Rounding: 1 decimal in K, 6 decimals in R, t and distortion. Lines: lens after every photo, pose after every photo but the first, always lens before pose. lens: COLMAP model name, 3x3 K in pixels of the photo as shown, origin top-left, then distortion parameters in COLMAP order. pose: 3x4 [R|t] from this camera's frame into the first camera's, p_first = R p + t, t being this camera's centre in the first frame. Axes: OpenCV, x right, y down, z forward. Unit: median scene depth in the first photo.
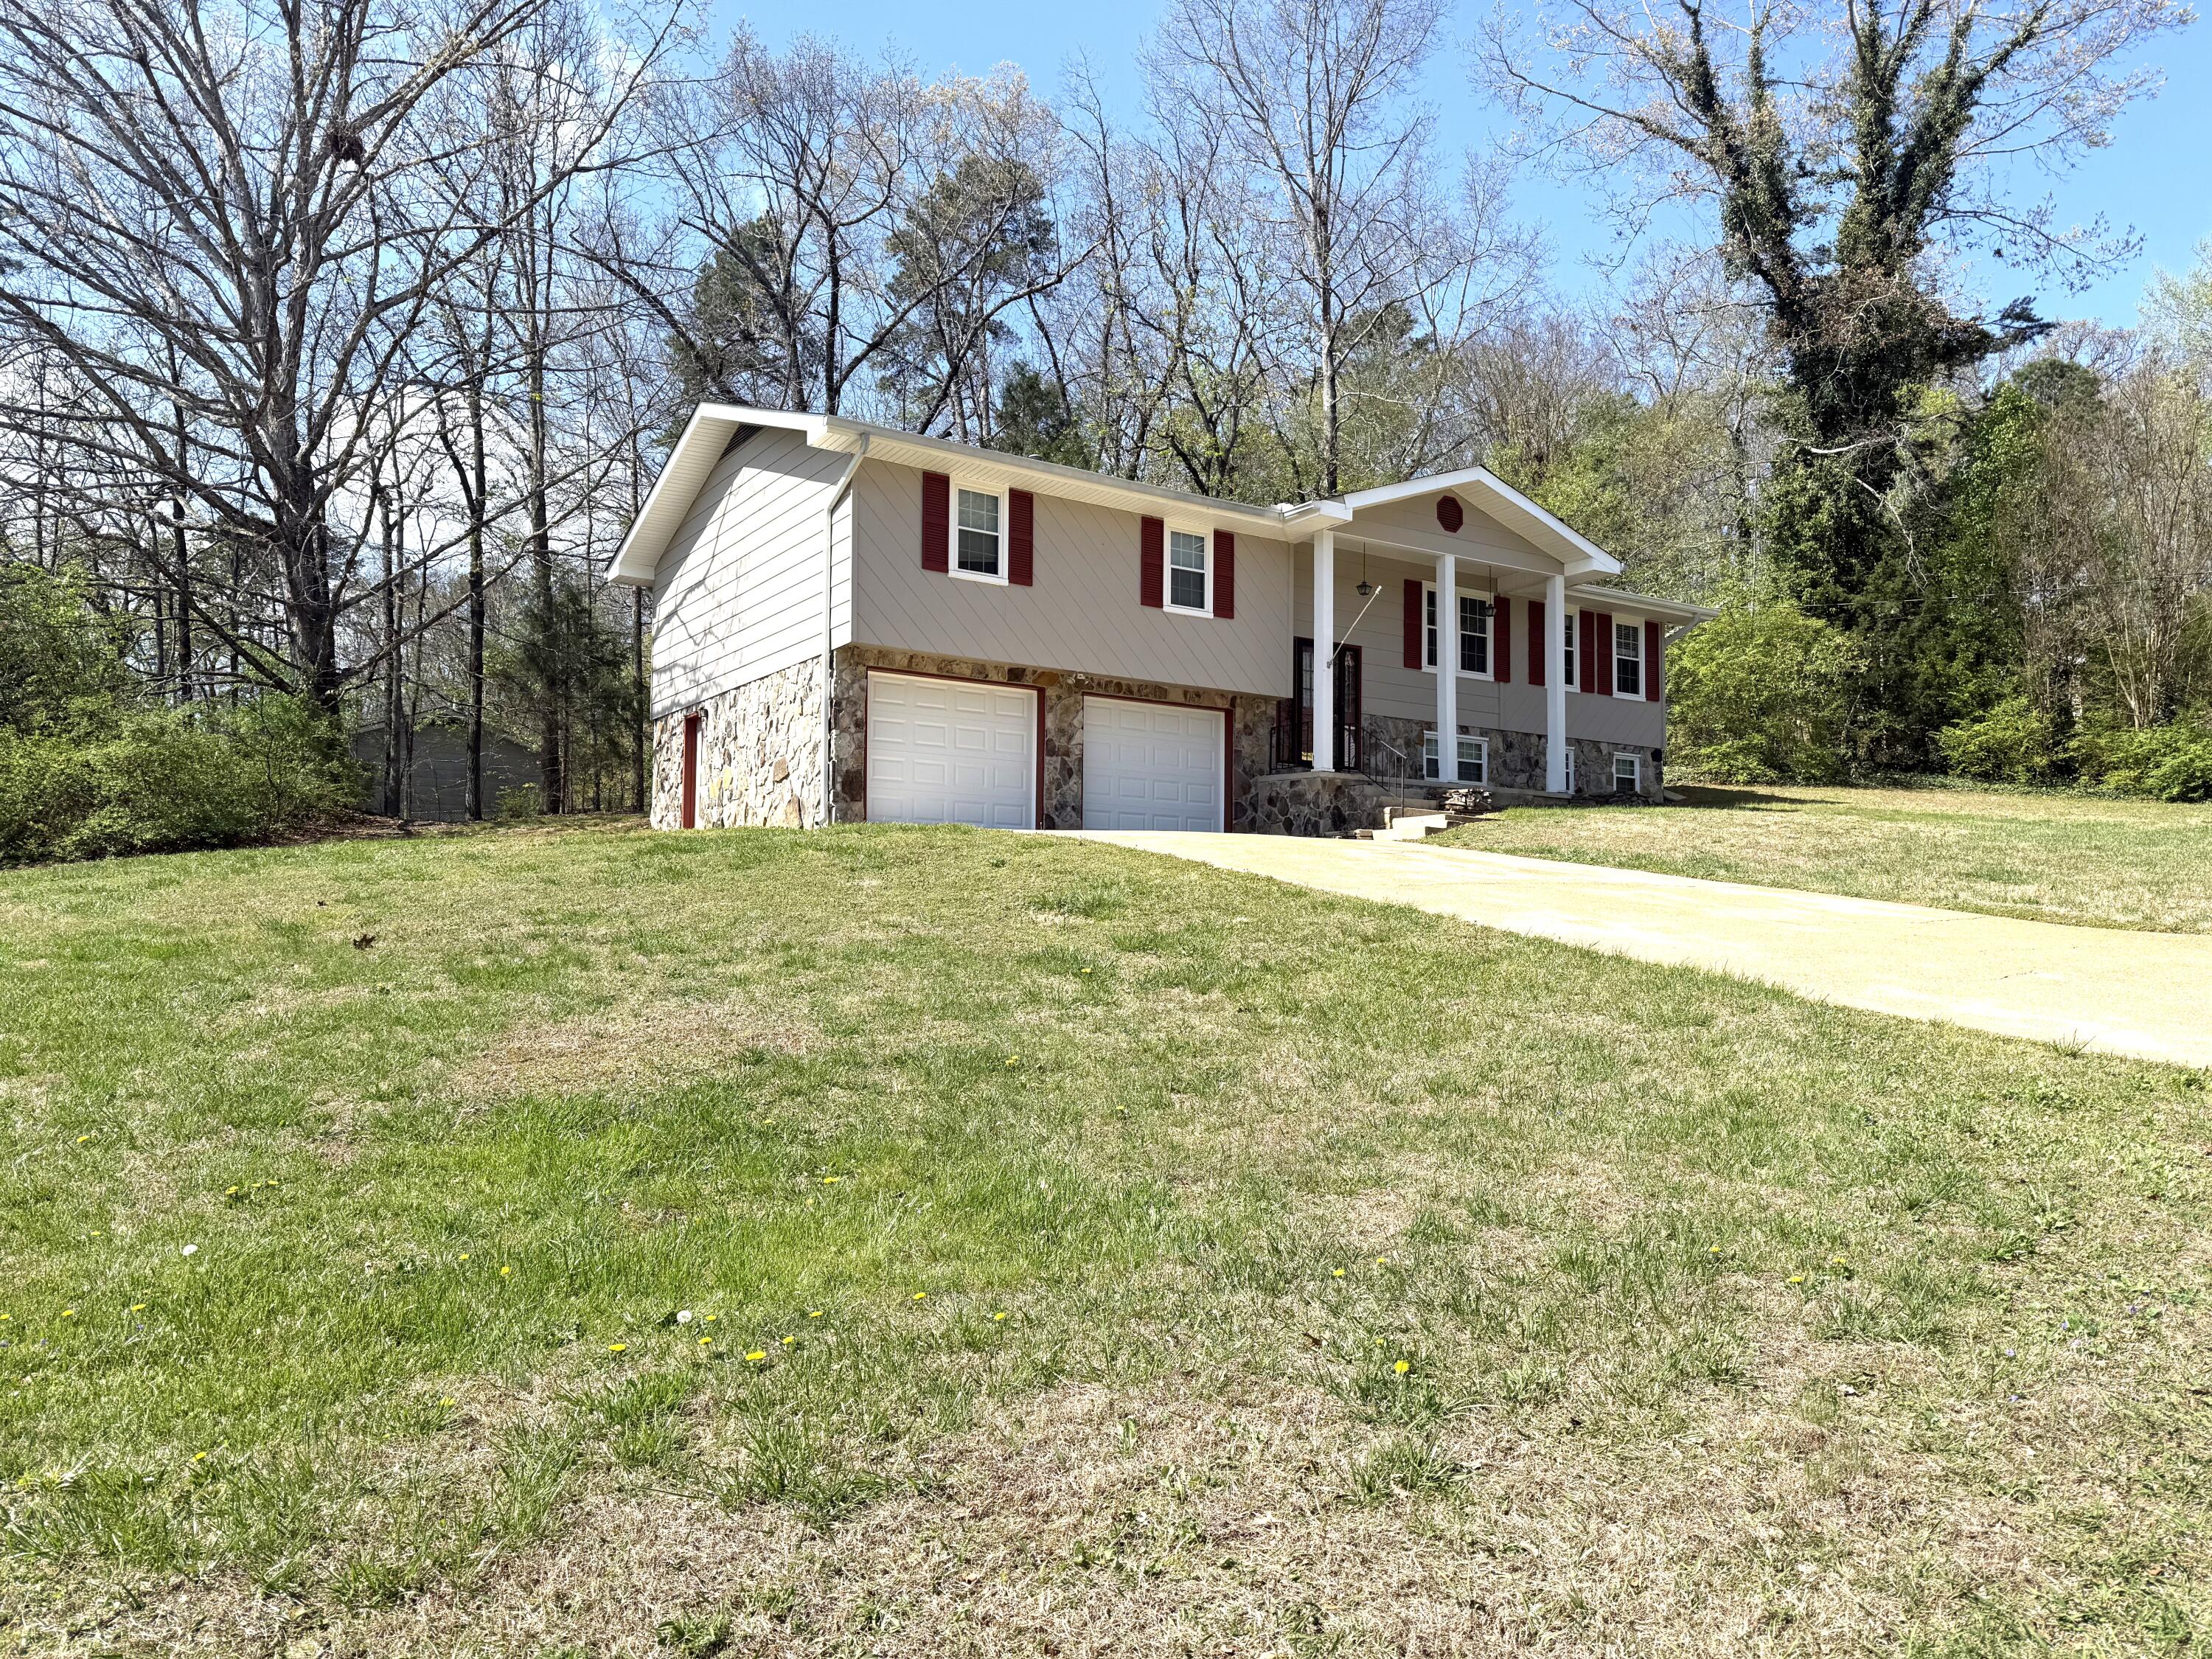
lens RADIAL K [[1562.9, 0, 1106.0], [0, 1562.9, 829.5], [0, 0, 1]] dist [0.093116, -0.124845]
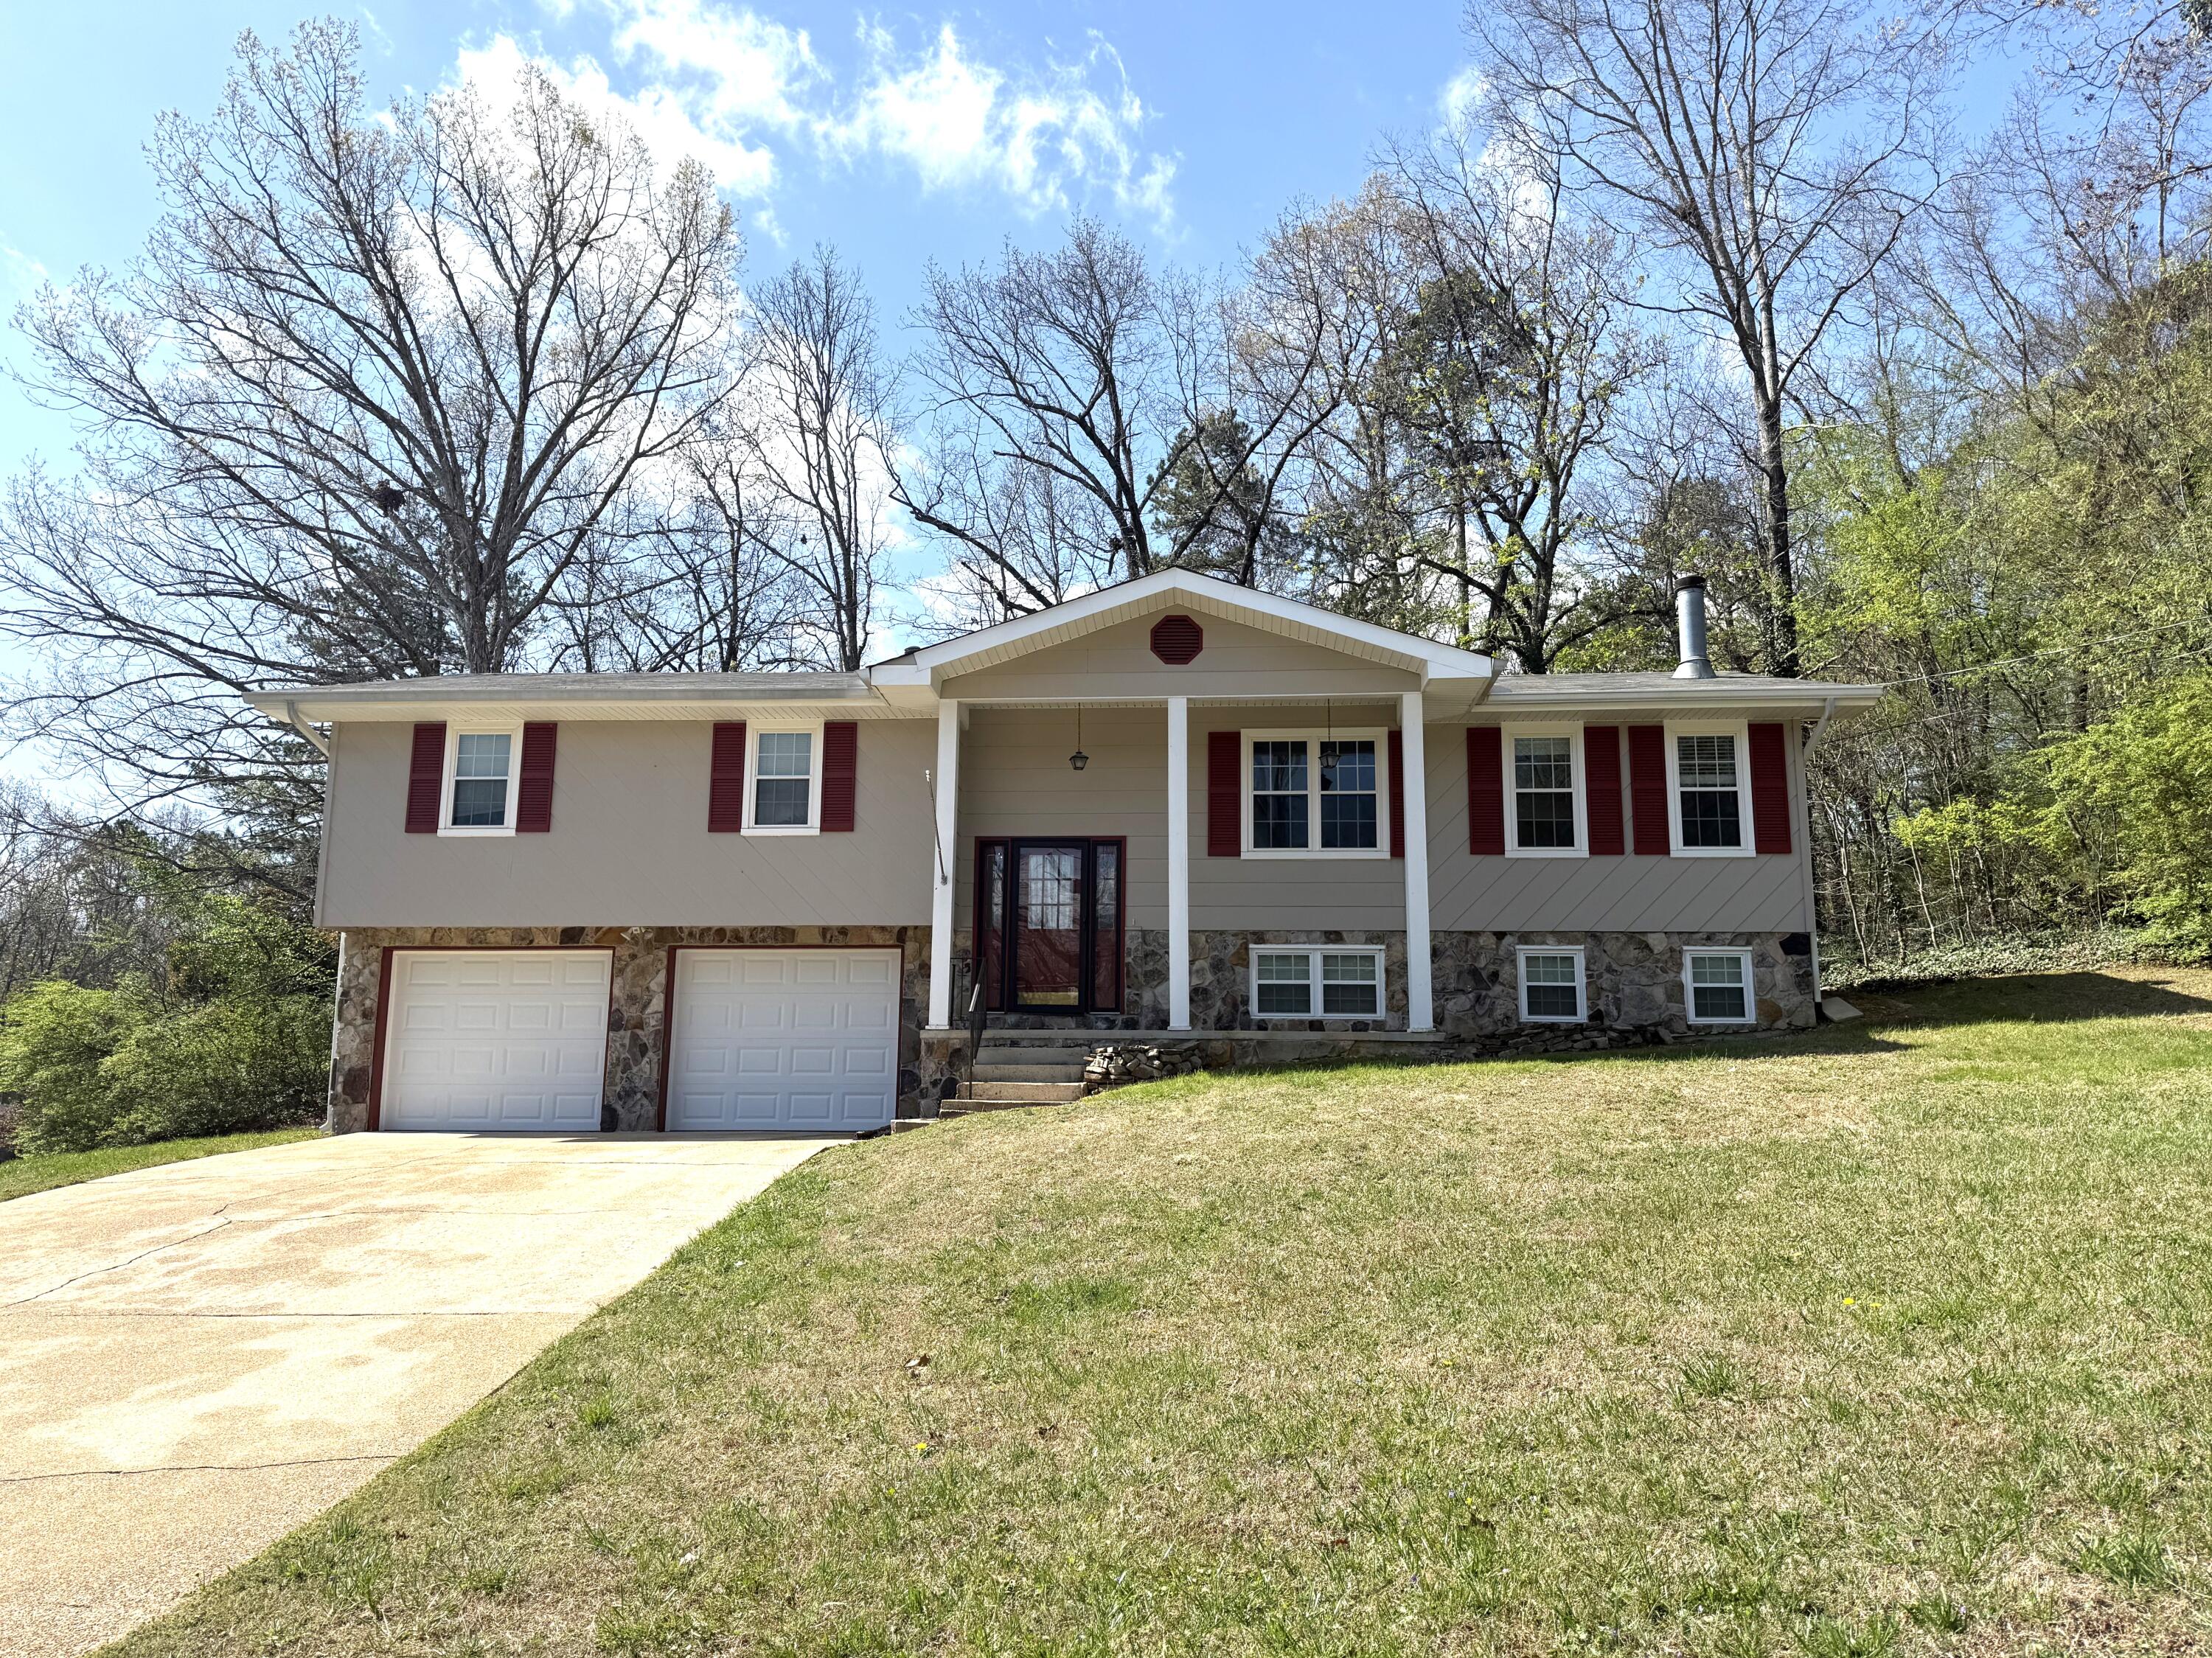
lens RADIAL K [[1562.7, 0, 1106.0], [0, 1562.7, 829.0], [0, 0, 1]] dist [0.093116, -0.124845]
pose [[0.781100, -0.154725, -0.604933, 0.645647], [0.038044, 0.978806, -0.201227, 0.023572], [0.623246, 0.134164, 0.770431, 0.496747]]
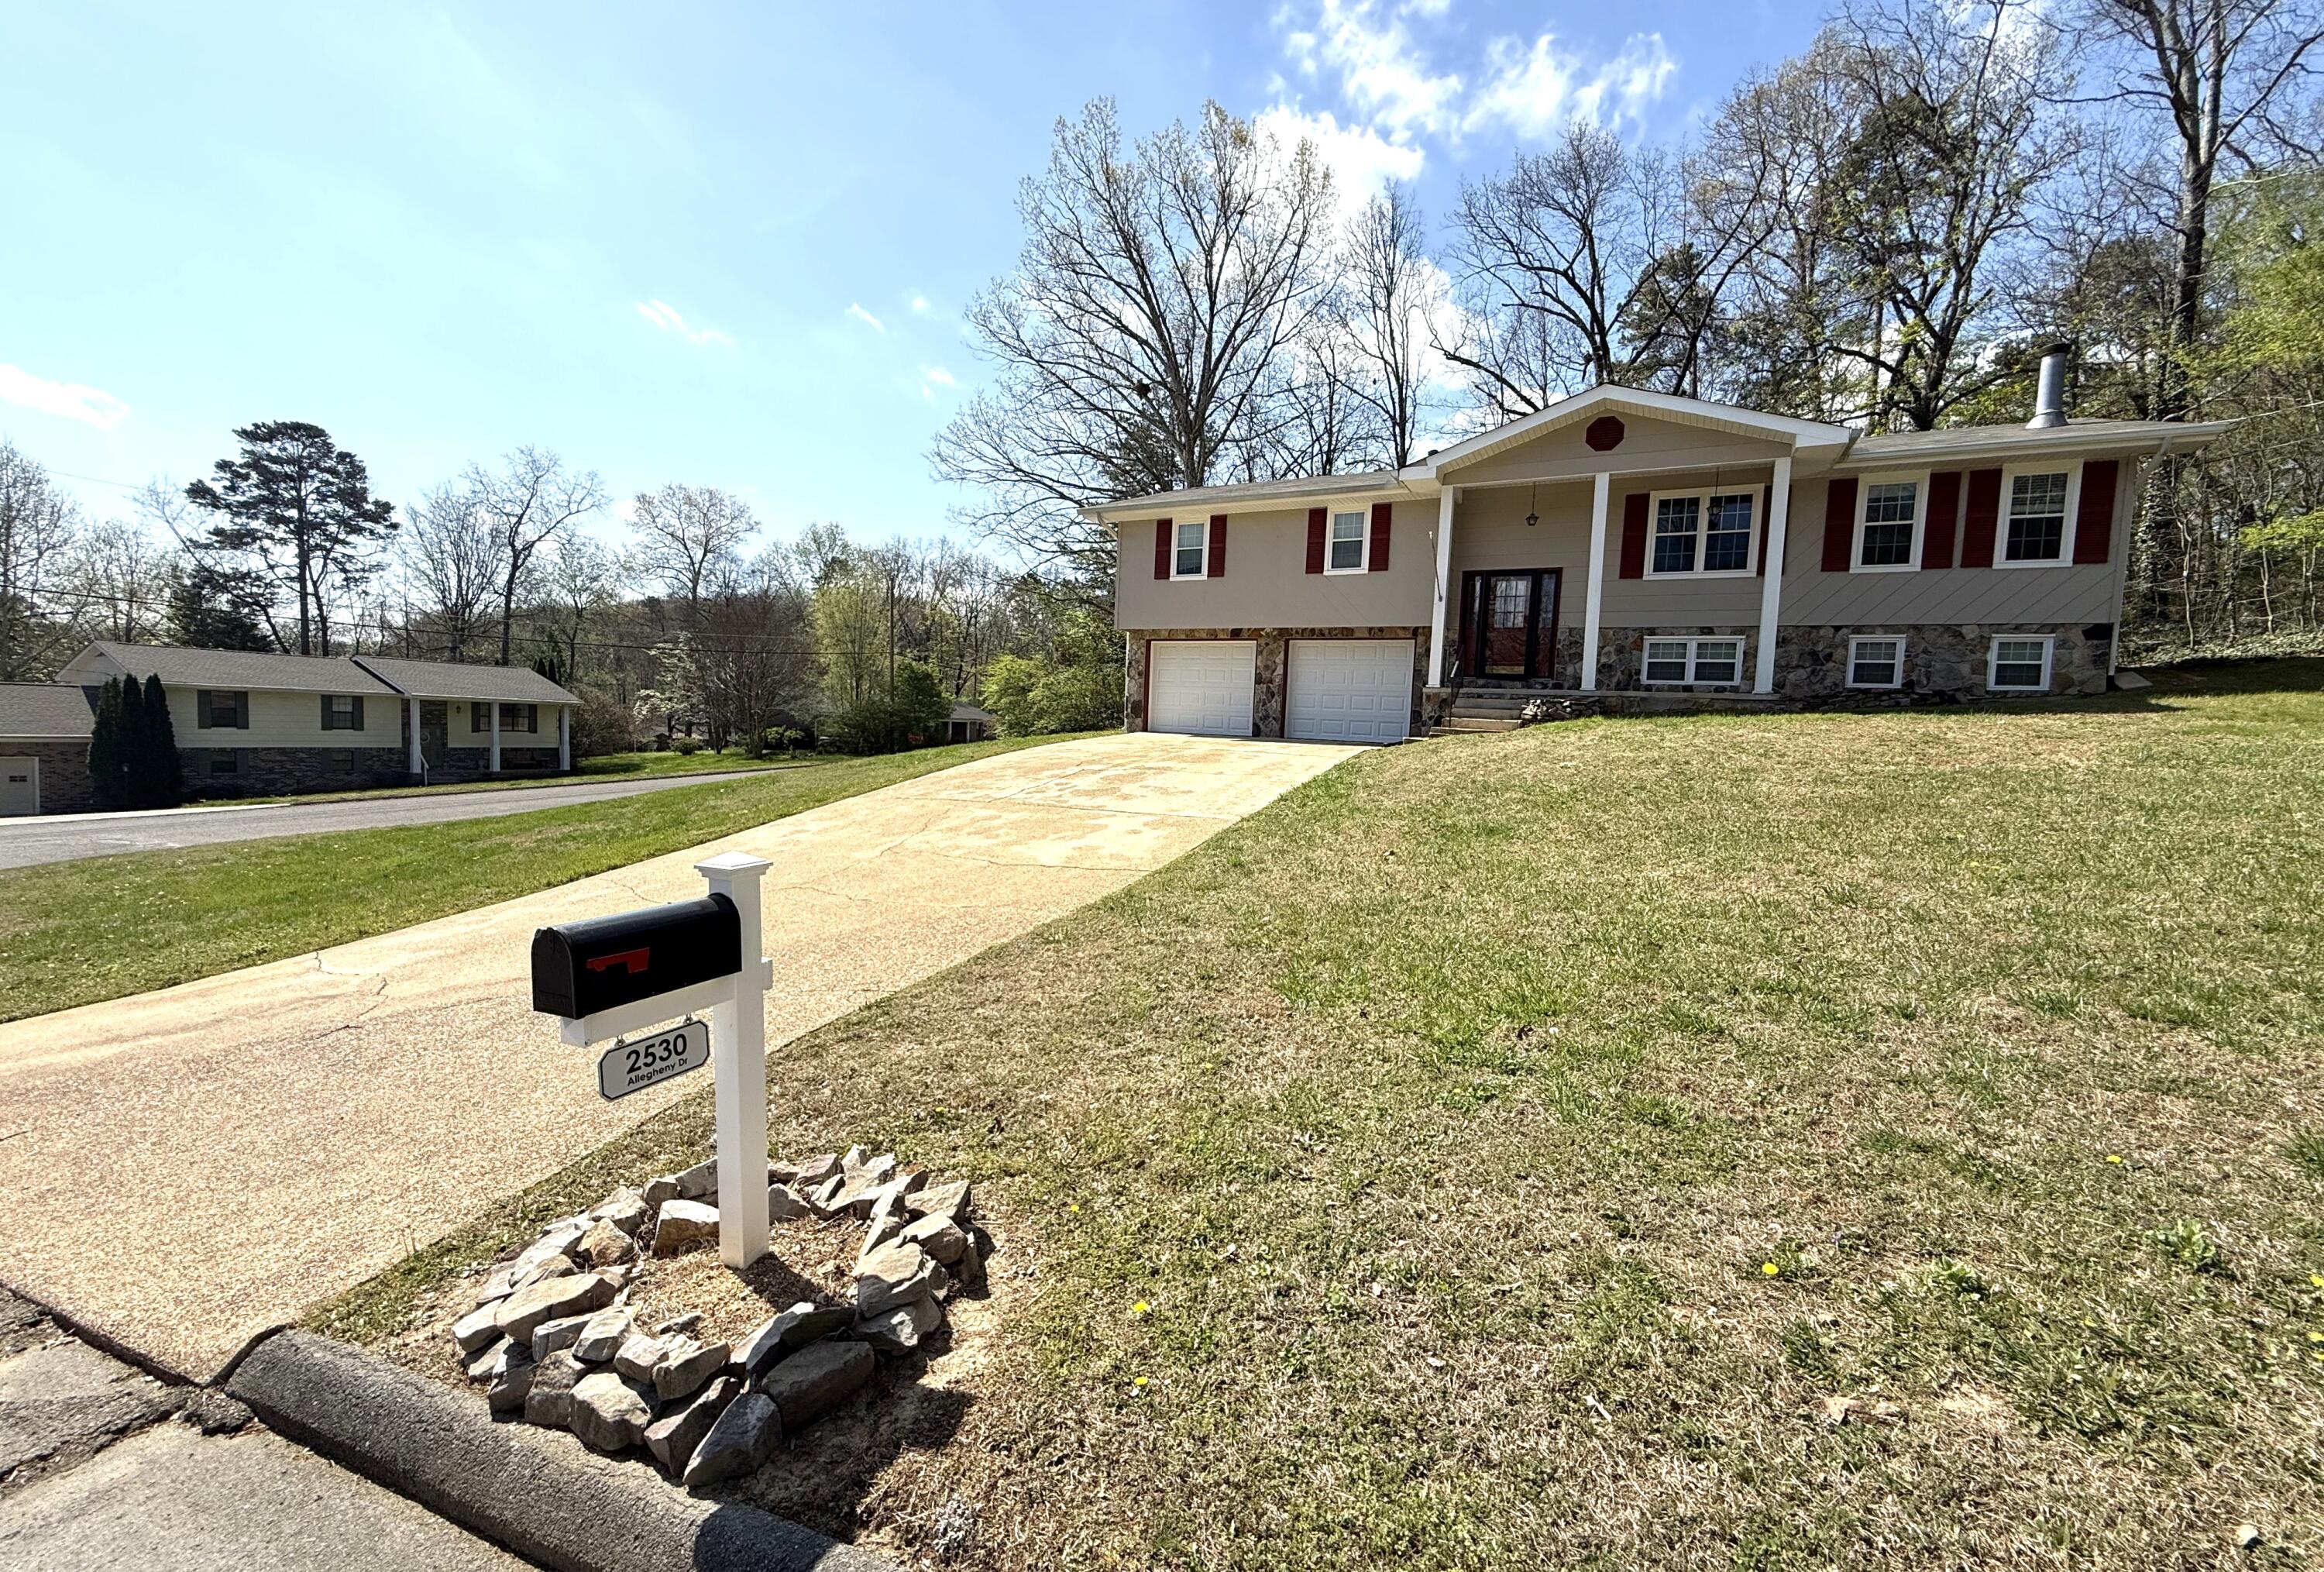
lens RADIAL K [[958.0, 0, 1151.1], [0, 958.0, 778.9], [0, 0, 1]] dist [0.008328, -0.000203]
pose [[0.450456, 0.019282, -0.892591, 0.715560], [-0.013178, 0.999801, 0.014947, 0.030335], [0.892702, 0.005030, 0.450620, 0.472879]]
